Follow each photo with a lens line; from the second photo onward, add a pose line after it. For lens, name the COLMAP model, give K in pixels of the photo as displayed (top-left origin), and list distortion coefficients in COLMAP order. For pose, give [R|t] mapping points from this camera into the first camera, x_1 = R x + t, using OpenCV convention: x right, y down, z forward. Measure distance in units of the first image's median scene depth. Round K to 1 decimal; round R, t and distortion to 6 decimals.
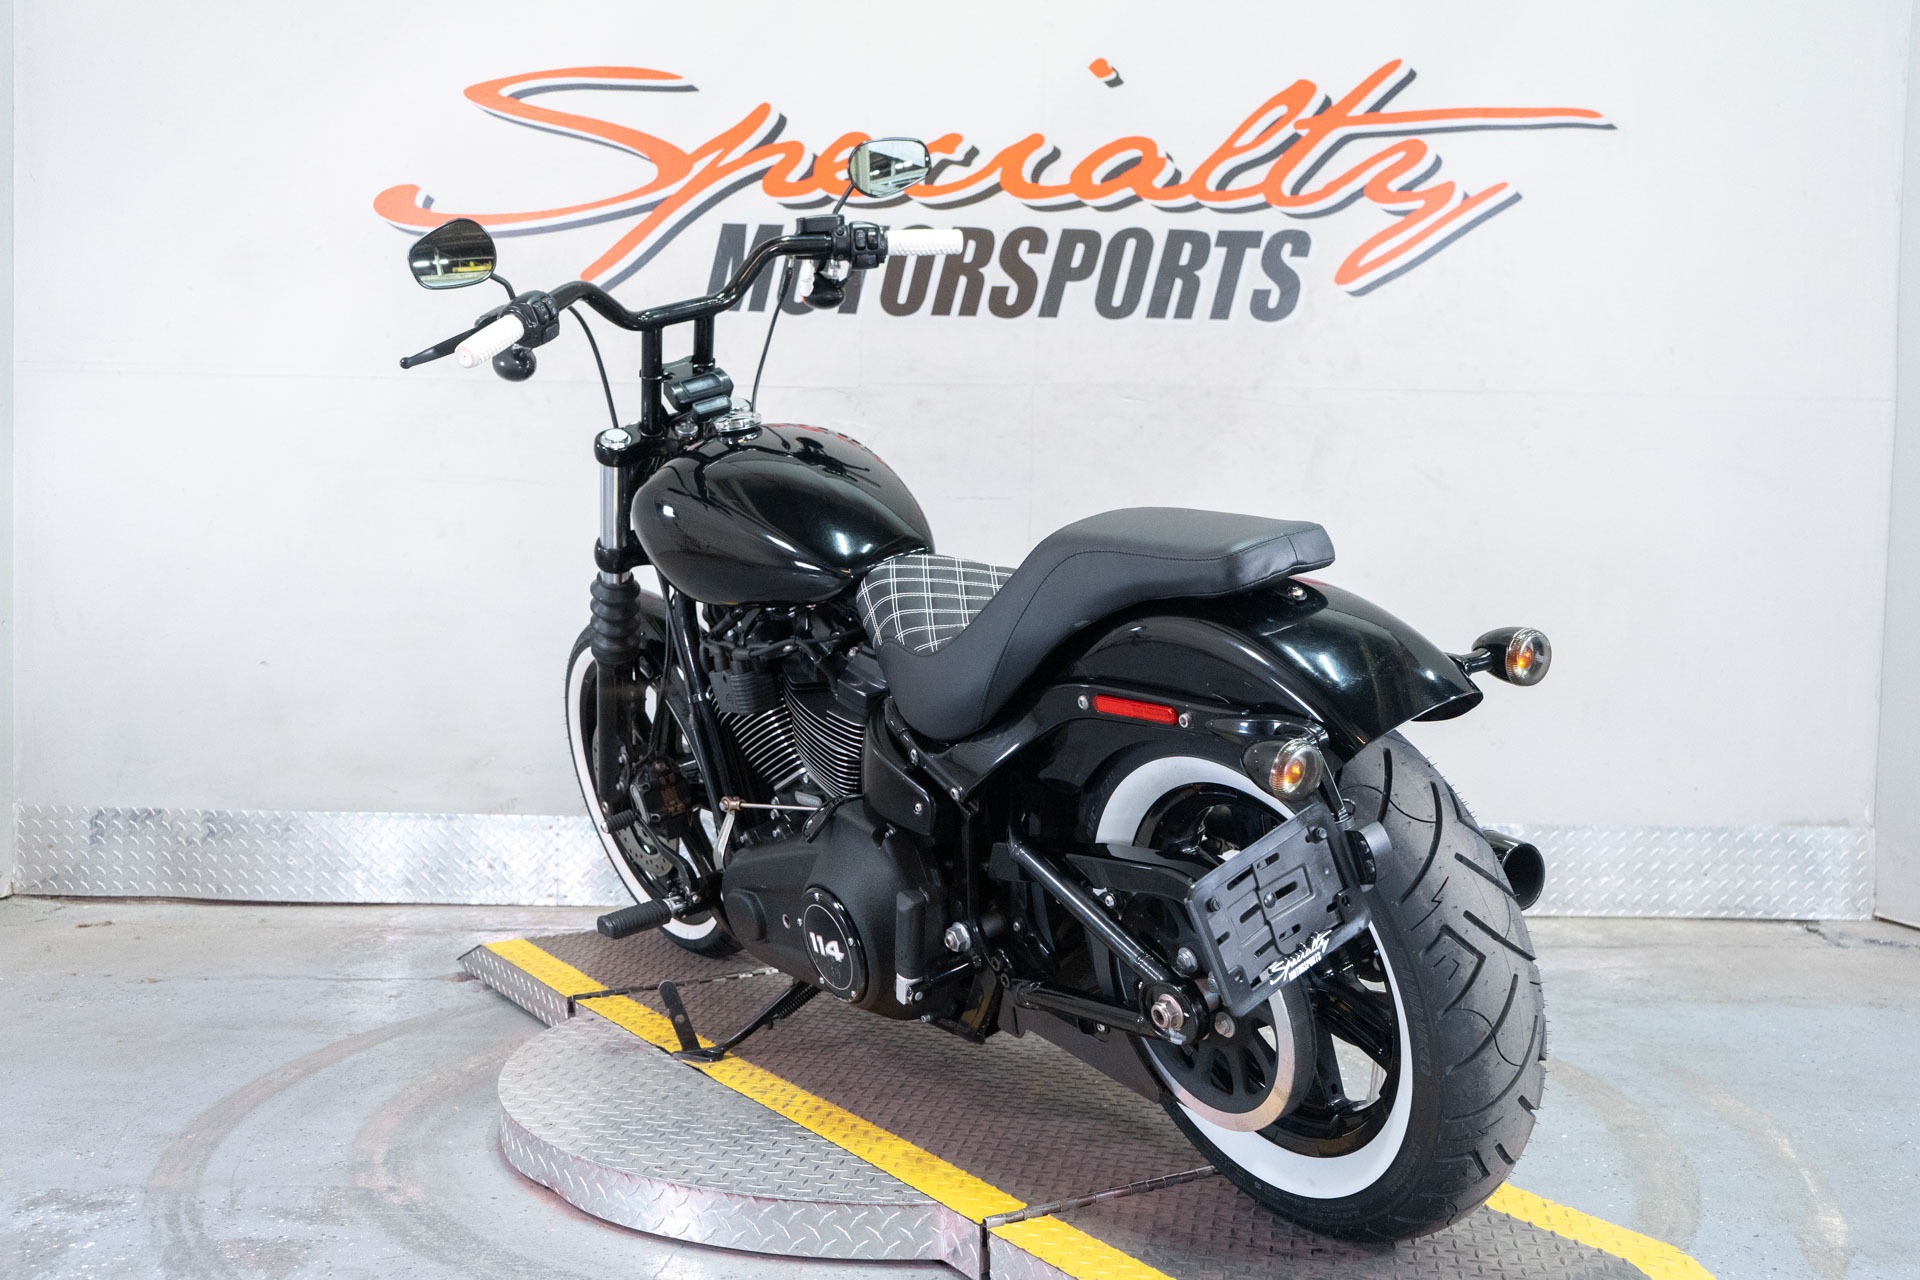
lens RADIAL K [[2033.5, 0, 960.0], [0, 2033.5, 640.0], [0, 0, 1]] dist [0.013317, 0.002703]
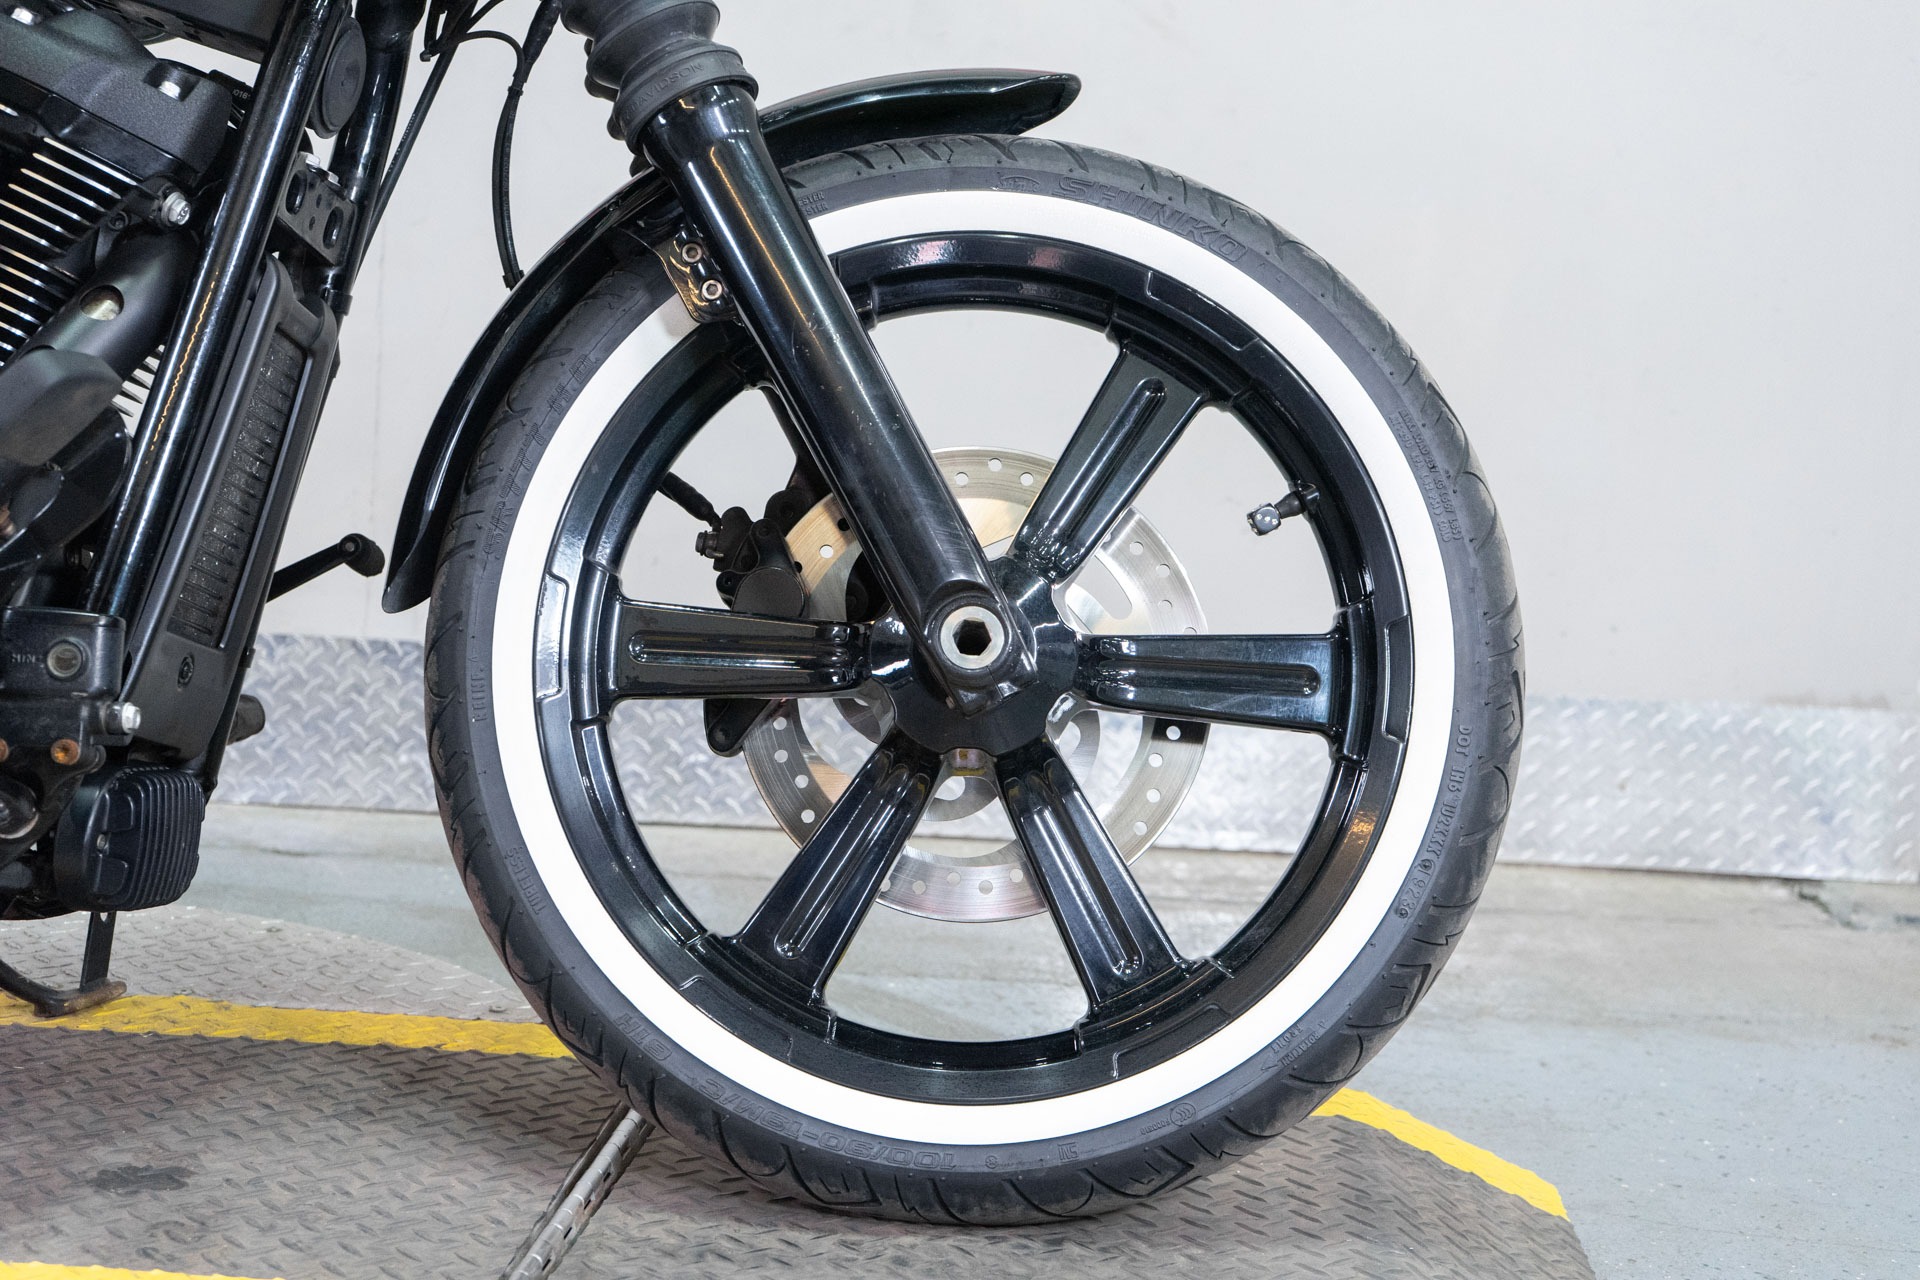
lens RADIAL K [[2615.9, 0, 960.0], [0, 2615.9, 640.0], [0, 0, 1]] dist [0.000018, -0.023904]
pose [[0.998732, 0.042146, 0.027520, 0.170354], [-0.043538, 0.997690, 0.052139, 0.047648], [-0.025259, -0.053271, 0.998261, 0.315359]]
